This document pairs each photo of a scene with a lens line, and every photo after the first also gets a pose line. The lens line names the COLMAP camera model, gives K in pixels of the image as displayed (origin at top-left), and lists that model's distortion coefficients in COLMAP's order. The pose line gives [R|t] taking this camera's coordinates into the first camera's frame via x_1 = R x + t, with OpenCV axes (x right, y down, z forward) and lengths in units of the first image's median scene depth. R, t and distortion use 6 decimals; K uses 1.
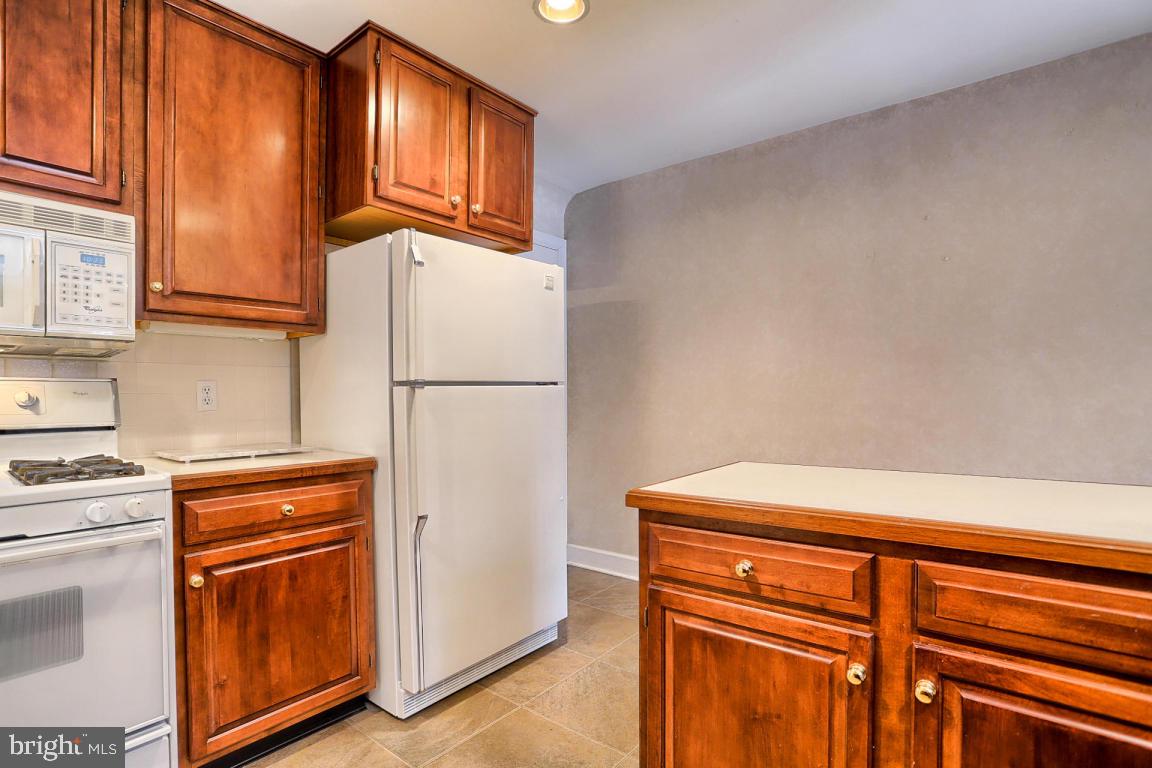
lens RADIAL K [[564.4, 0, 576.0], [0, 564.4, 384.0], [0, 0, 1]] dist [-0.079414, 0.032474]
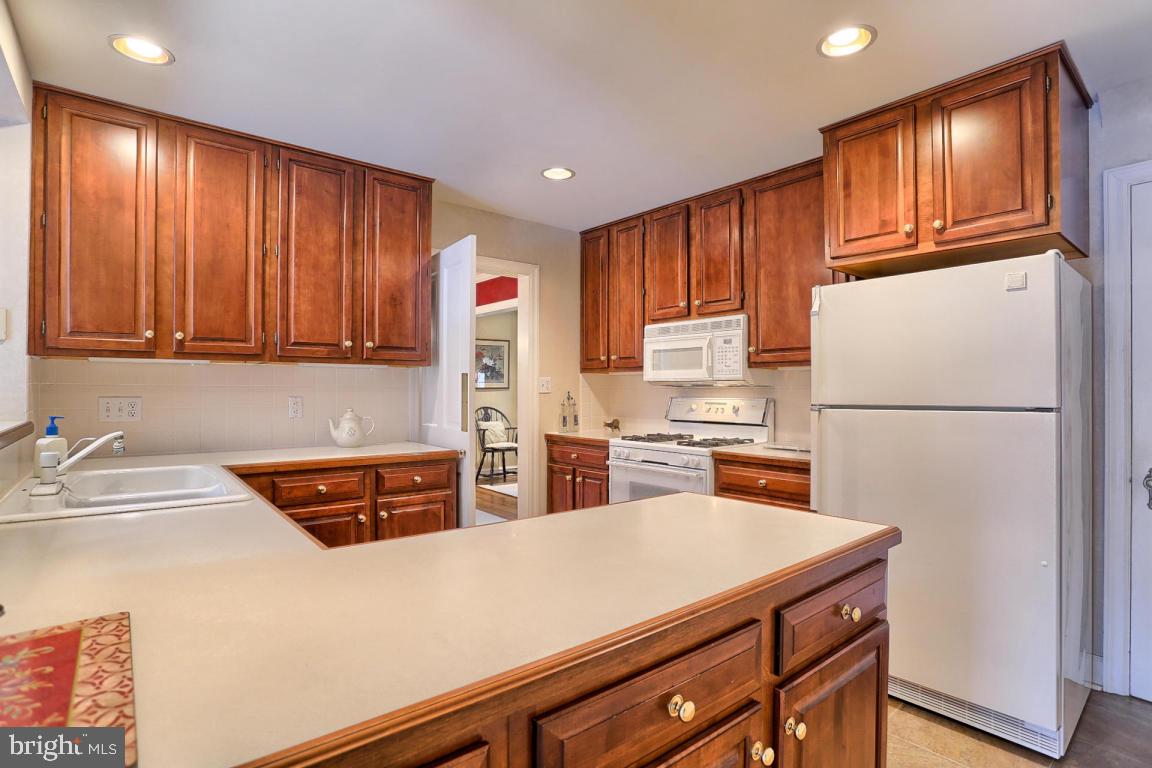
lens RADIAL K [[564.4, 0, 576.0], [0, 564.4, 384.0], [0, 0, 1]] dist [-0.079414, 0.032474]
pose [[-0.199383, -0.009337, -0.979877, 1.213261], [0.005180, 0.999931, -0.010582, -0.048037], [0.979908, -0.007185, -0.199321, 0.809188]]
